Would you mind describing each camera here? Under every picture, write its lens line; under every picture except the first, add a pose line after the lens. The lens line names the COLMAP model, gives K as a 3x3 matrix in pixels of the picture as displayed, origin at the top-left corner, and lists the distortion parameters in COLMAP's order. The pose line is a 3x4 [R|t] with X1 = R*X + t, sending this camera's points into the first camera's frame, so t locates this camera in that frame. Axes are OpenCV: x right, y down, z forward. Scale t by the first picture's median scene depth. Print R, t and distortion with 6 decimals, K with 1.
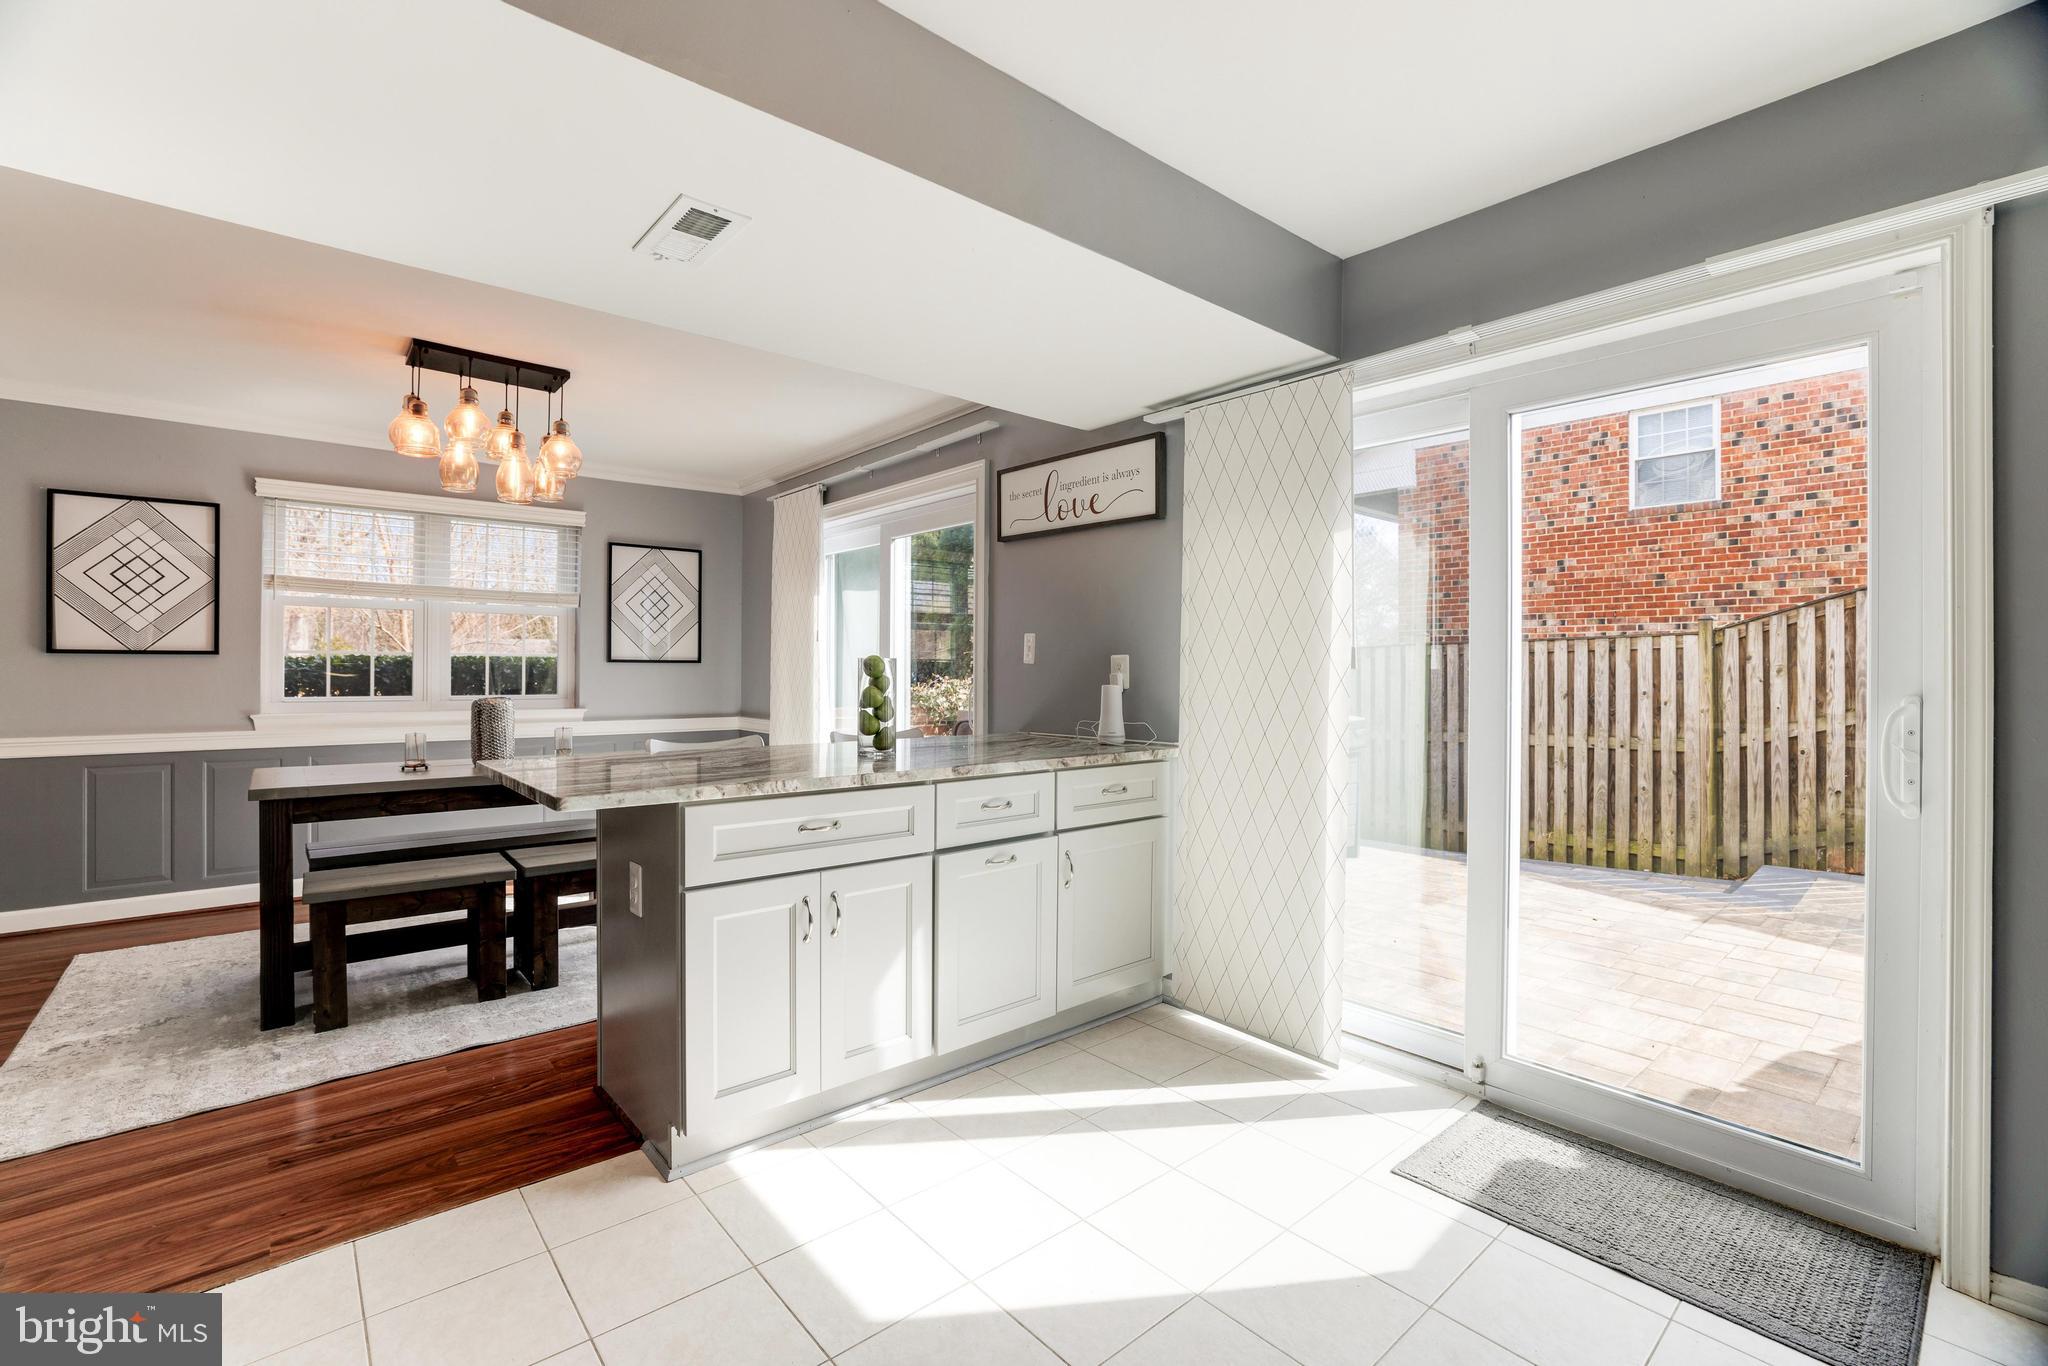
lens RADIAL K [[886.9, 0, 1011.0], [0, 886.9, 670.0], [0, 0, 1]] dist [-0.048199, 0.015438]
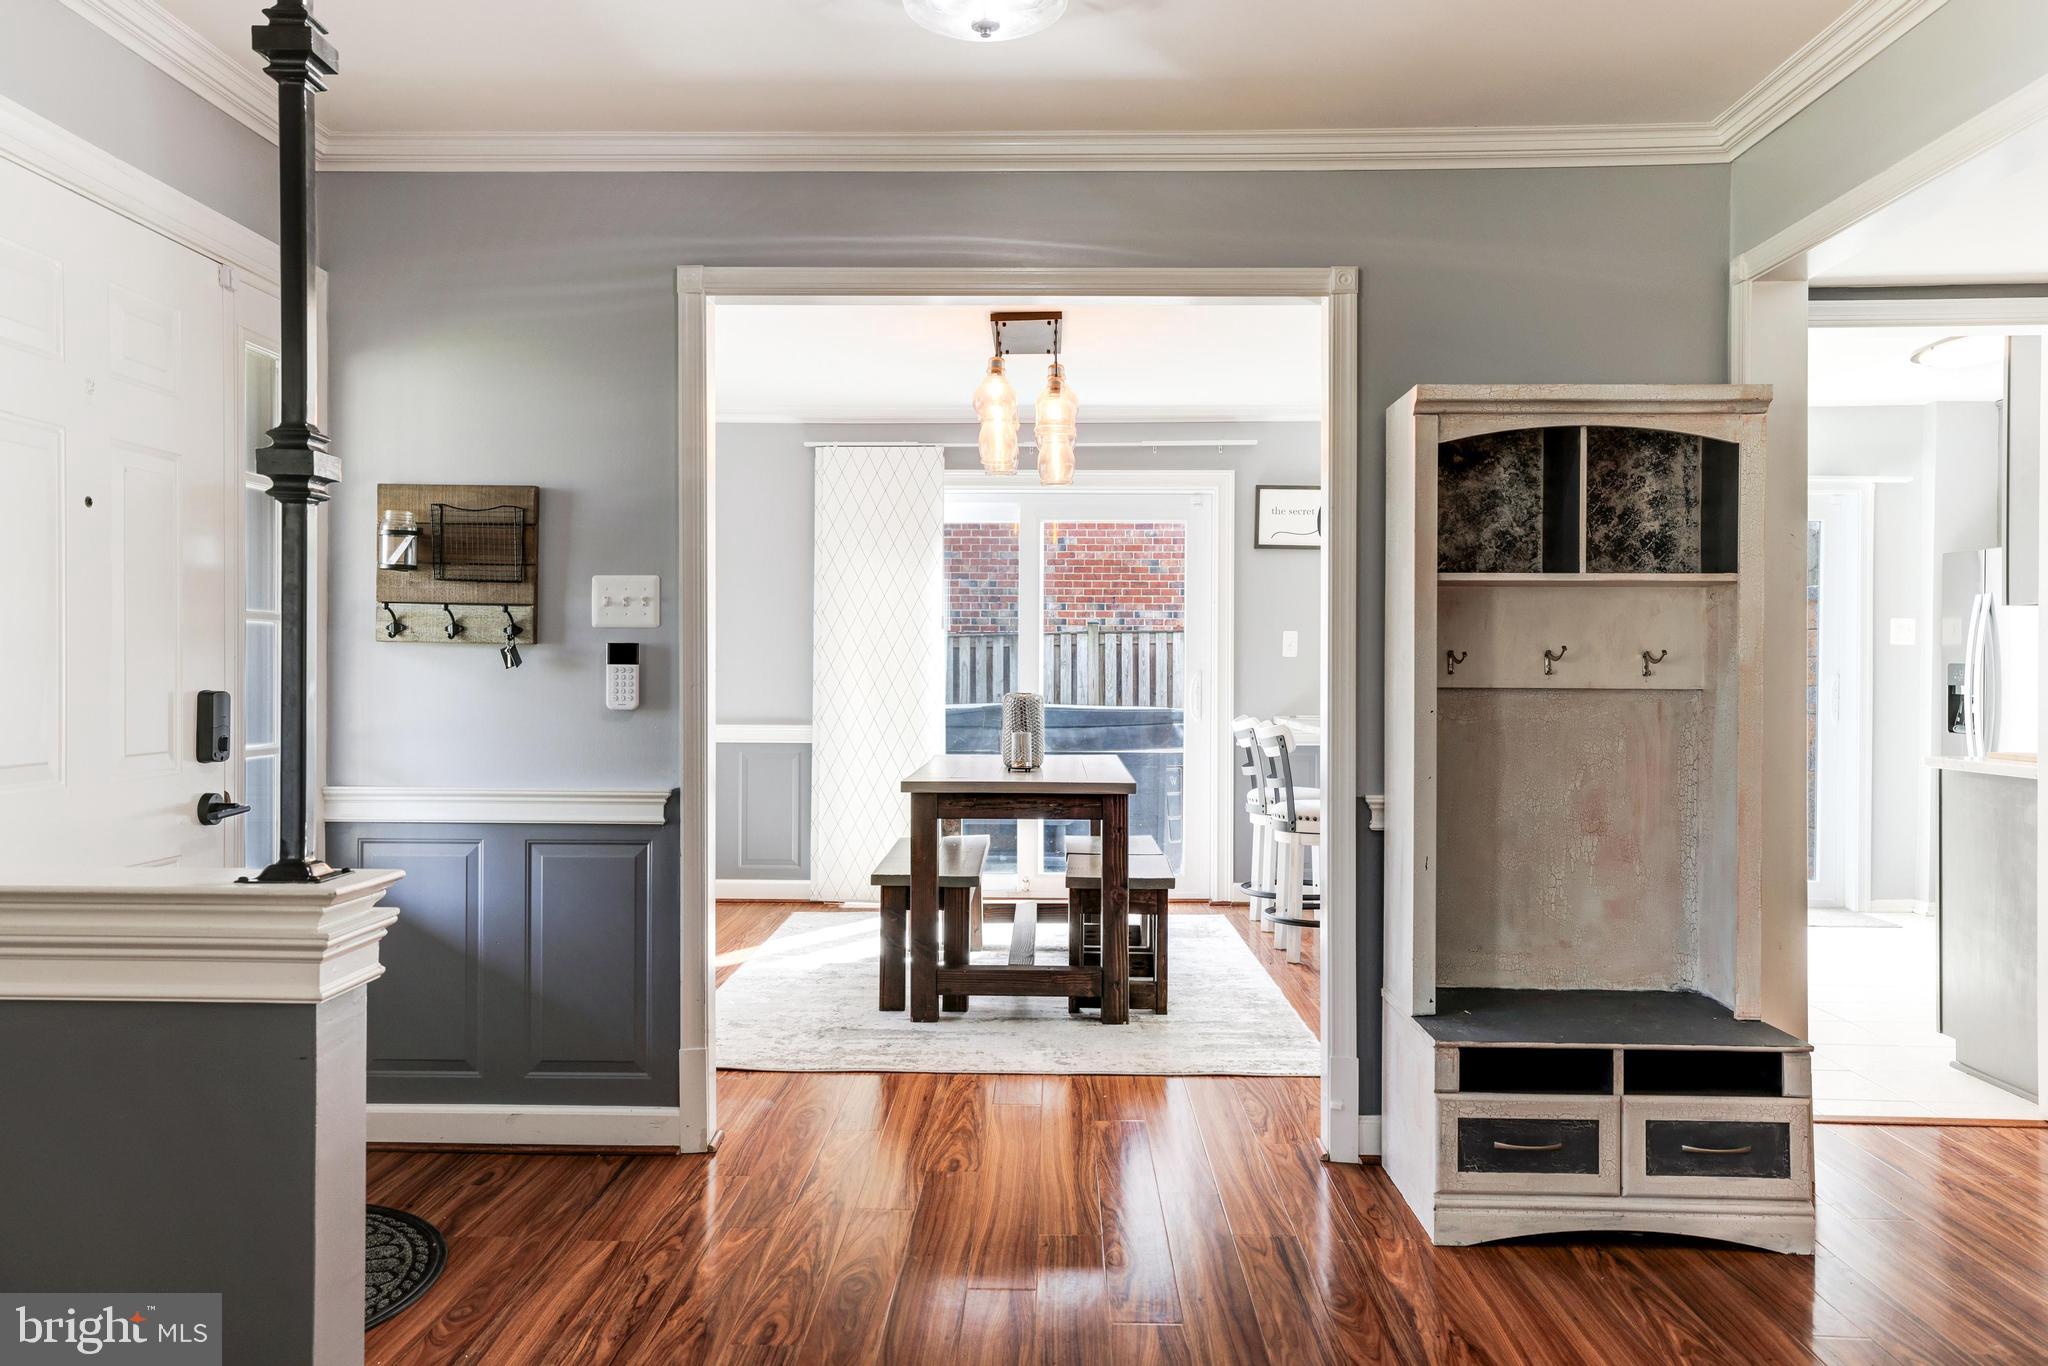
lens RADIAL K [[1527.8, 0, 1013.8], [0, 1527.8, 672.1], [0, 0, 1]] dist [0.031137, 0.000591]
pose [[0.666414, -0.006280, 0.745556, -1.766198], [-0.001886, 0.999947, 0.010108, -0.007130], [-0.745580, -0.008142, 0.666367, -0.068620]]
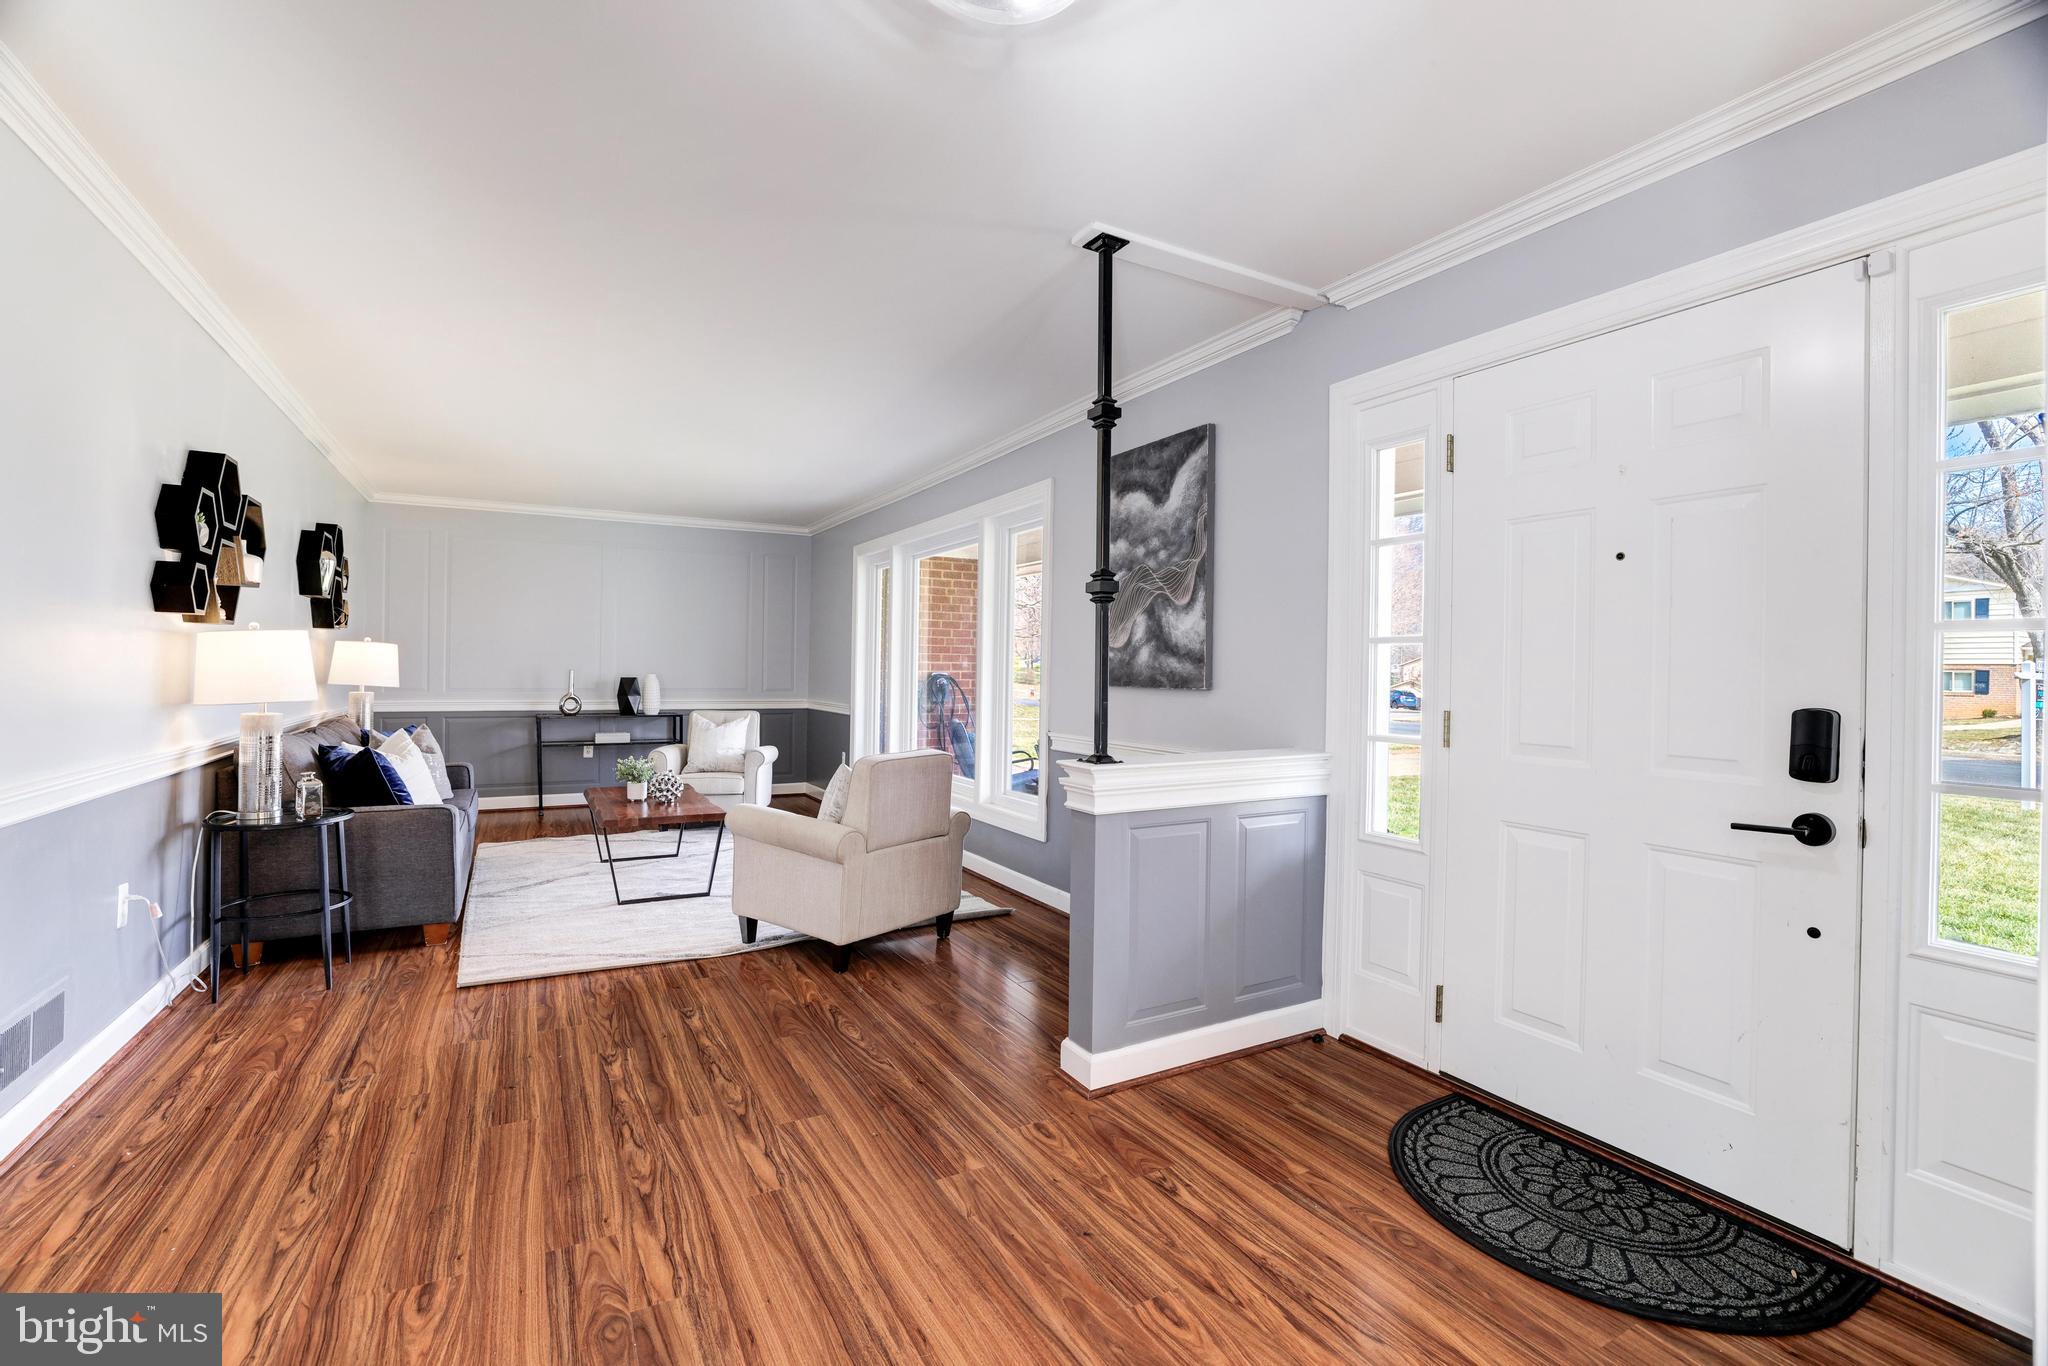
lens RADIAL K [[886.9, 0, 1019.3], [0, 886.9, 672.9], [0, 0, 1]] dist [-0.048199, 0.015438]
pose [[-0.189009, -0.003420, -0.981969, -0.845860], [-0.011866, 0.999929, -0.001199, 0.000285], [0.981904, 0.011426, -0.189036, 0.521219]]
